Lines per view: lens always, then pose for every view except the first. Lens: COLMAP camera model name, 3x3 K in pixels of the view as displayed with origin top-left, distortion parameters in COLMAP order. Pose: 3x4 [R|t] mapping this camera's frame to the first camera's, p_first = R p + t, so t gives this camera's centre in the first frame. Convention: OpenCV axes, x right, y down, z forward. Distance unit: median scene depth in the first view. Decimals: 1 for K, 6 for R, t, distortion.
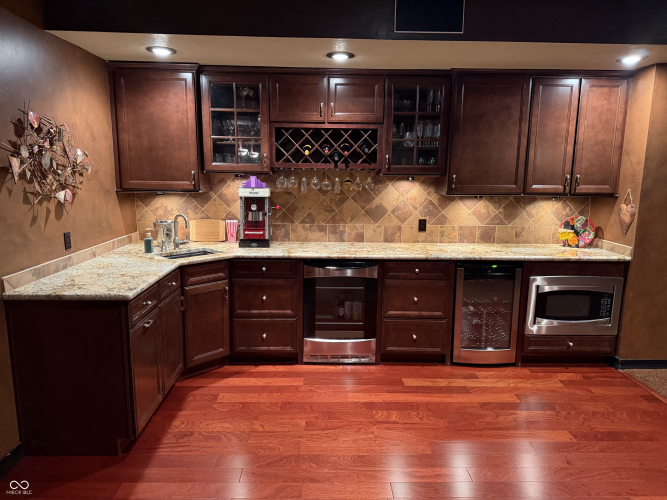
lens RADIAL K [[467.3, 0, 333.2], [0, 467.3, 255.6], [0, 0, 1]] dist [0.067786, -0.004785]
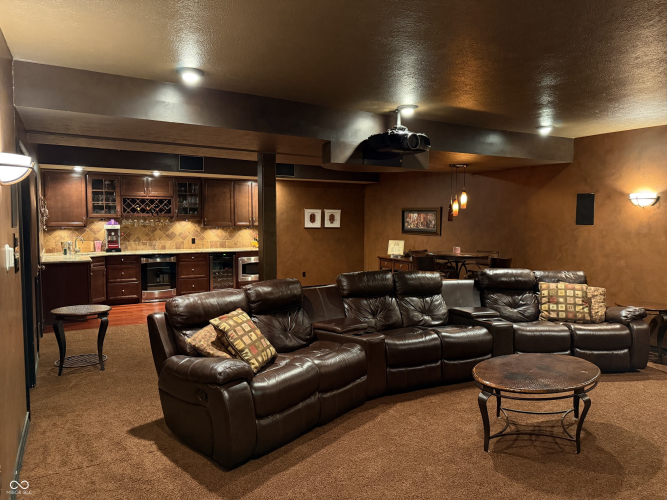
lens RADIAL K [[467.3, 0, 335.4], [0, 467.3, 251.5], [0, 0, 1]] dist [0.067786, -0.004785]
pose [[0.878264, -0.044398, 0.476110, -0.314397], [0.092347, 0.992684, -0.077779, 0.246271], [-0.469174, 0.112278, 0.875939, -1.405703]]
